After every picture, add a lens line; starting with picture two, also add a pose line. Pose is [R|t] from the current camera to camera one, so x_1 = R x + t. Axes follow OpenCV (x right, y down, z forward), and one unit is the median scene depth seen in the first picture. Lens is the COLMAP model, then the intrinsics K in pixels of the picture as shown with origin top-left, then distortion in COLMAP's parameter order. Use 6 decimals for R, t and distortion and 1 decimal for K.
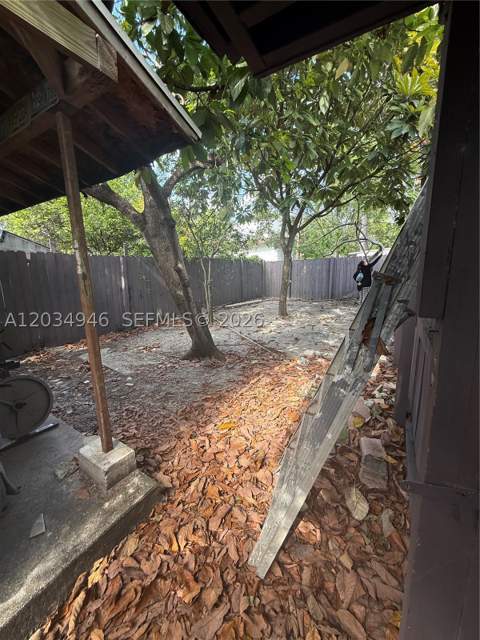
lens RADIAL K [[254.4, 0, 239.6], [0, 254.4, 320.5], [0, 0, 1]] dist [-0.001008, 0.000192]
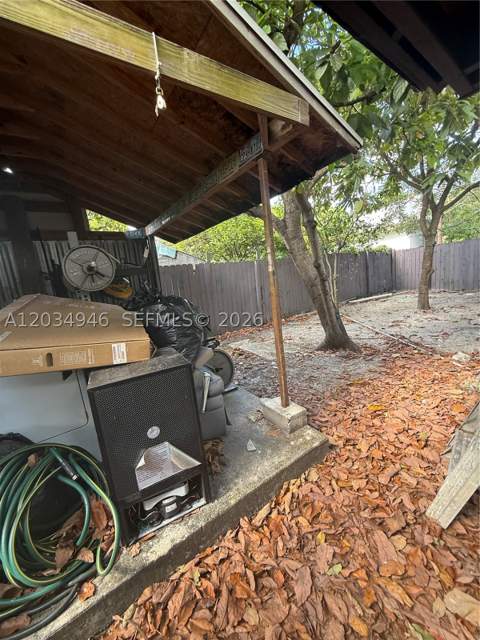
lens RADIAL K [[254.4, 0, 241.1], [0, 254.4, 319.9], [0, 0, 1]] dist [-0.001008, 0.000192]
pose [[0.909010, -0.007371, -0.416710, -0.071834], [0.006958, 0.999973, -0.002509, 0.028378], [0.416717, -0.000619, 0.909036, -0.109804]]
